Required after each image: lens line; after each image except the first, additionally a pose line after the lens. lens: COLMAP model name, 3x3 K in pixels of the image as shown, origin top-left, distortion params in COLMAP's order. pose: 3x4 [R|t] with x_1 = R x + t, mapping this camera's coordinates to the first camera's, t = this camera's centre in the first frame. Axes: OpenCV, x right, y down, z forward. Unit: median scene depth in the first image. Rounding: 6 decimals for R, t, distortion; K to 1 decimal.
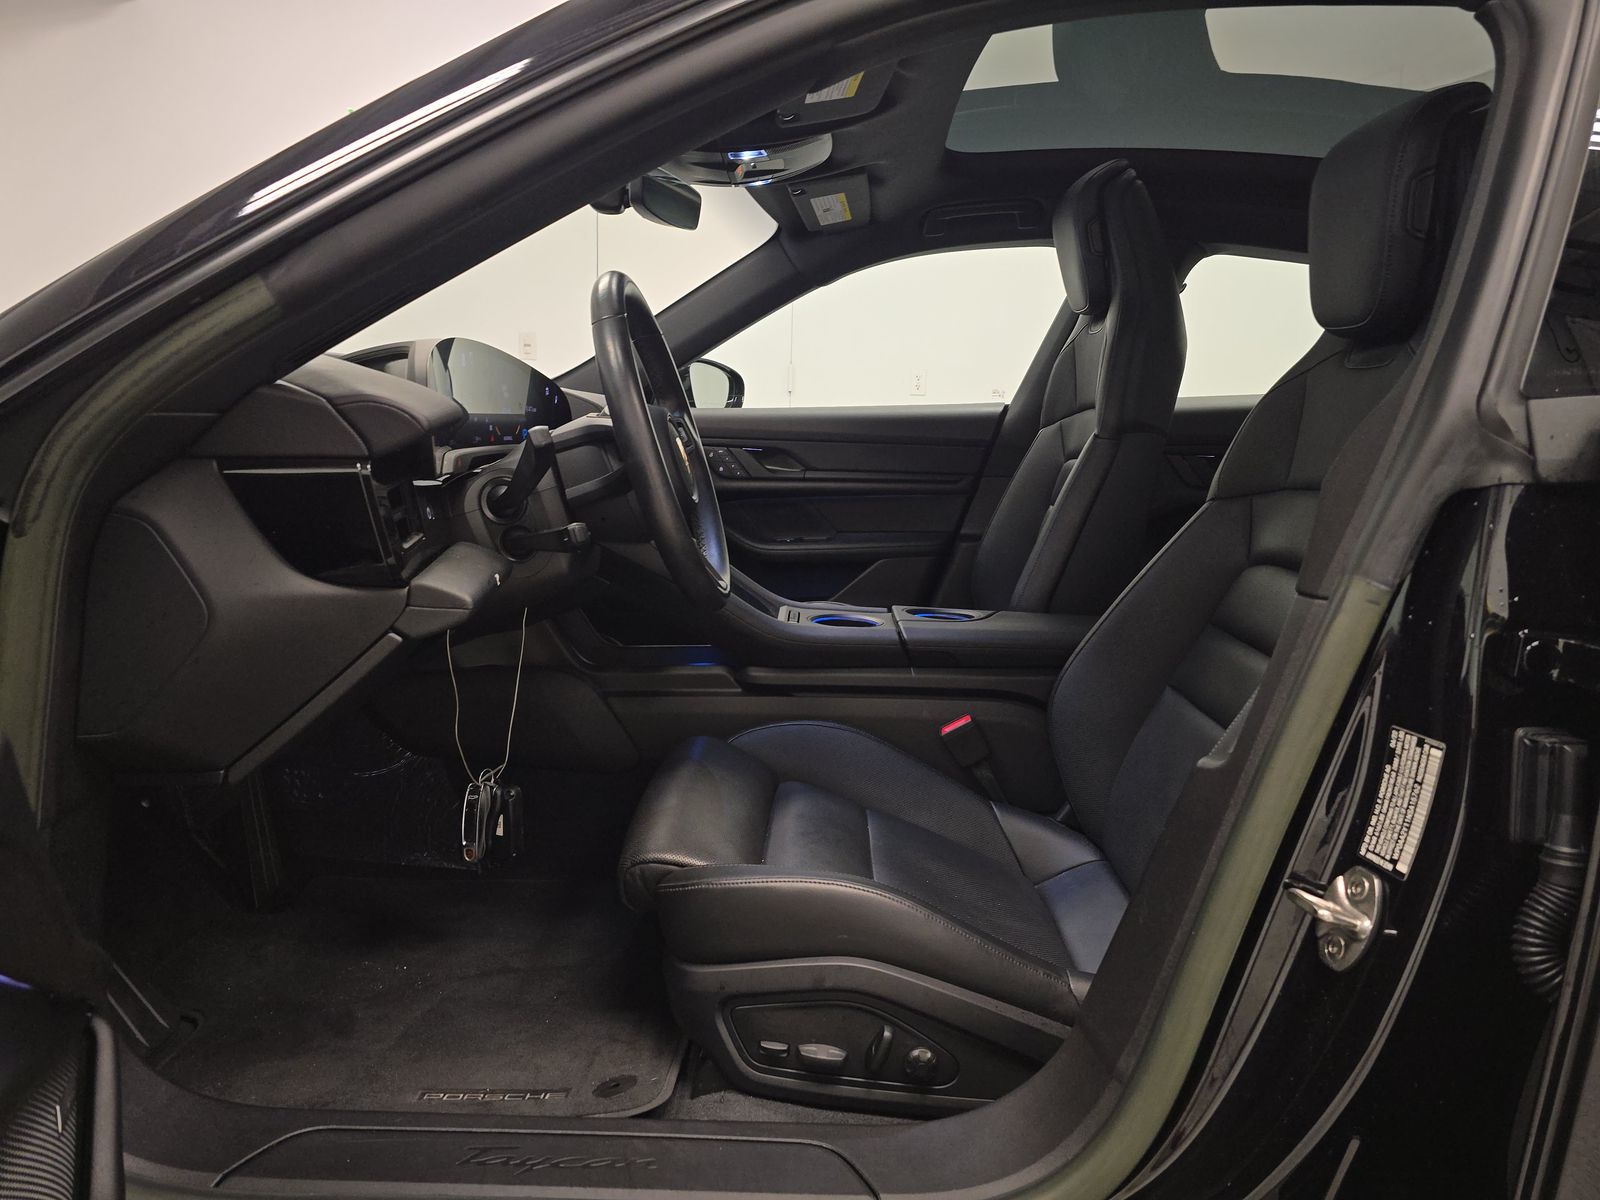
lens RADIAL K [[1124.5, 0, 800.0], [0, 1124.5, 600.0], [0, 0, 1]] dist [0.091383, -0.067216]
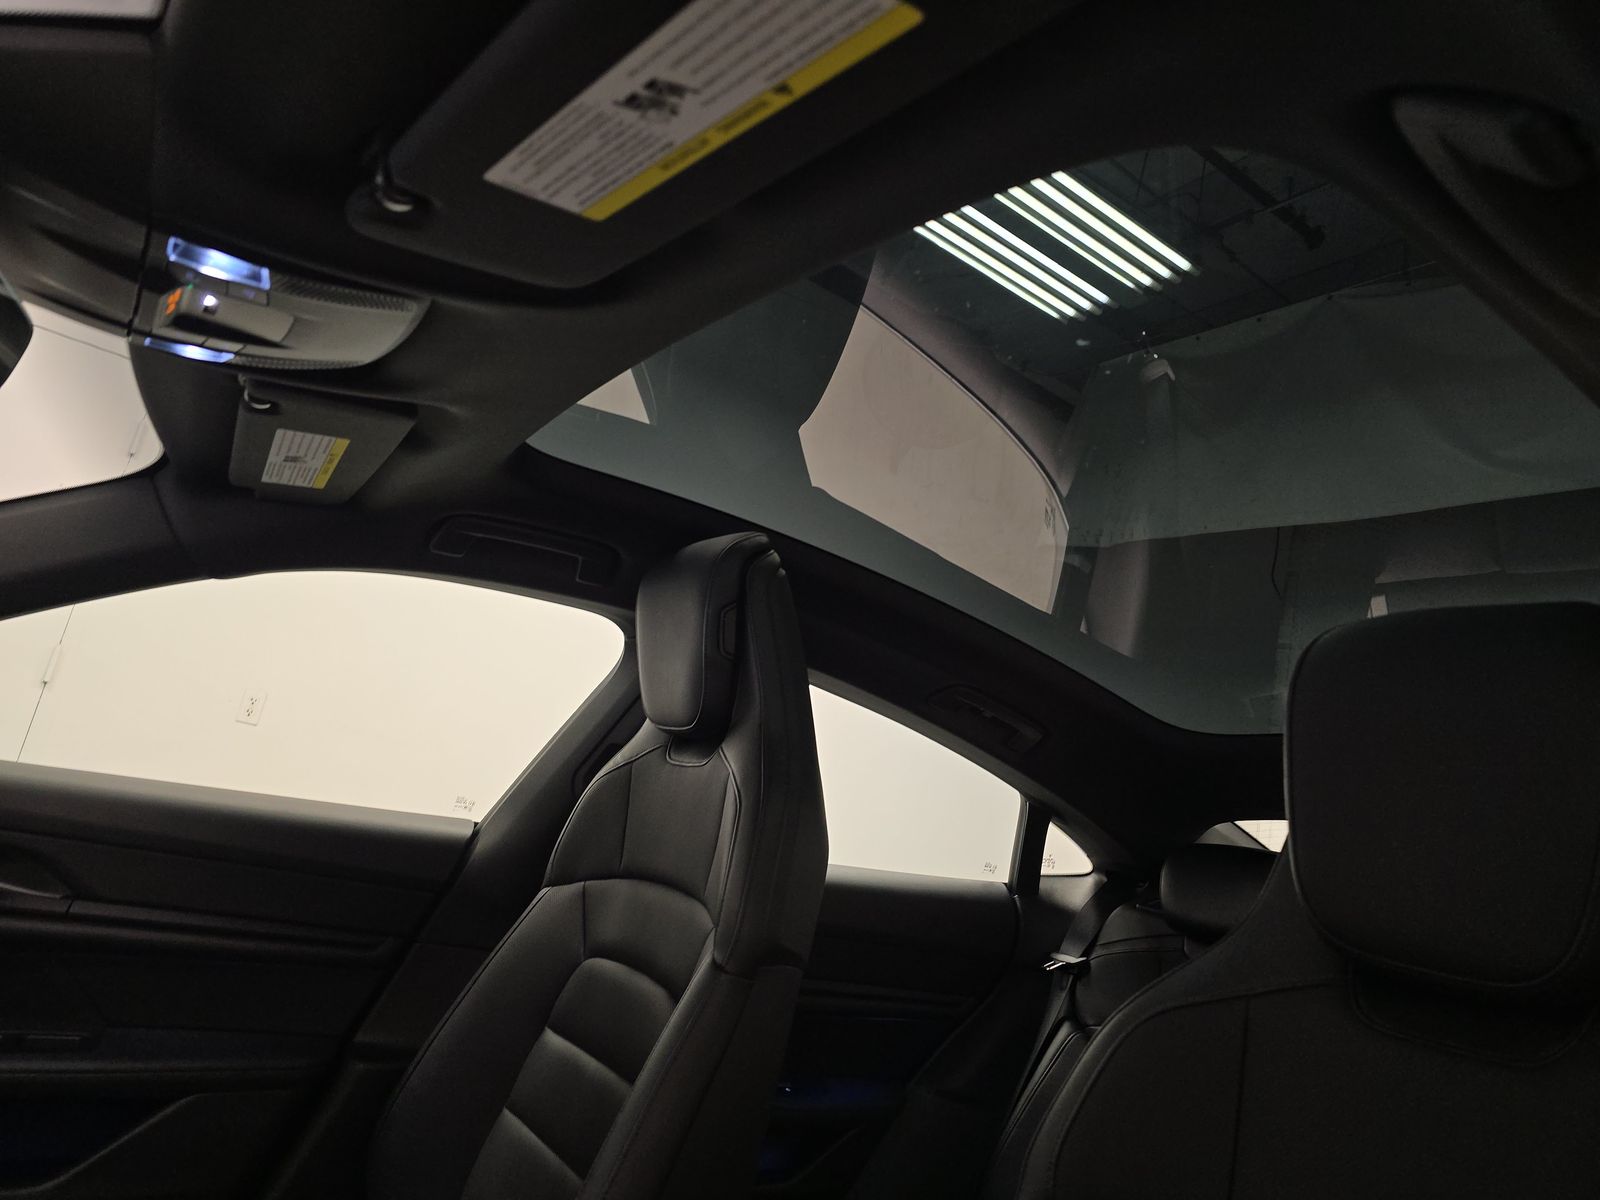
lens RADIAL K [[1124.5, 0, 800.0], [0, 1124.5, 600.0], [0, 0, 1]] dist [0.091383, -0.067216]
pose [[0.811059, 0.253998, 0.526942, -0.044152], [-0.090461, 0.944435, -0.316004, -0.121386], [-0.577927, 0.208631, 0.788970, 0.413063]]
